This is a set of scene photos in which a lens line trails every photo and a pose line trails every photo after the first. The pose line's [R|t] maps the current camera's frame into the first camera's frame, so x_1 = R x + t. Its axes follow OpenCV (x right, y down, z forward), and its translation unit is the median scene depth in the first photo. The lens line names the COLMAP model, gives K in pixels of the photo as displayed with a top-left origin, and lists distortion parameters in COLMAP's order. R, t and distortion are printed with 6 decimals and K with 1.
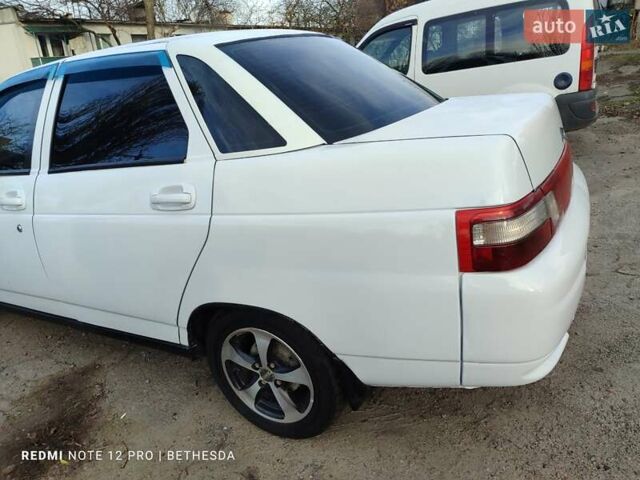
lens RADIAL K [[459.8, 0, 322.0], [0, 459.8, 237.4], [0, 0, 1]] dist [0.018613, -0.011004]
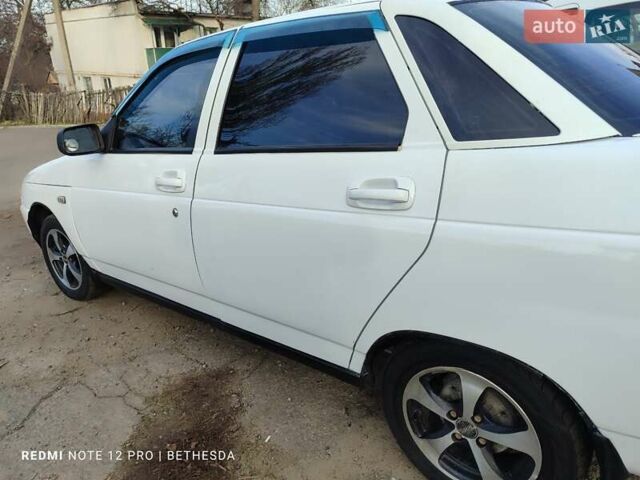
lens RADIAL K [[459.8, 0, 319.2], [0, 459.8, 237.5], [0, 0, 1]] dist [0.018613, -0.011004]
pose [[0.982504, 0.096043, -0.159568, -0.244440], [-0.096037, 0.995347, 0.007763, -0.005322], [0.159571, 0.007698, 0.987156, 0.166962]]
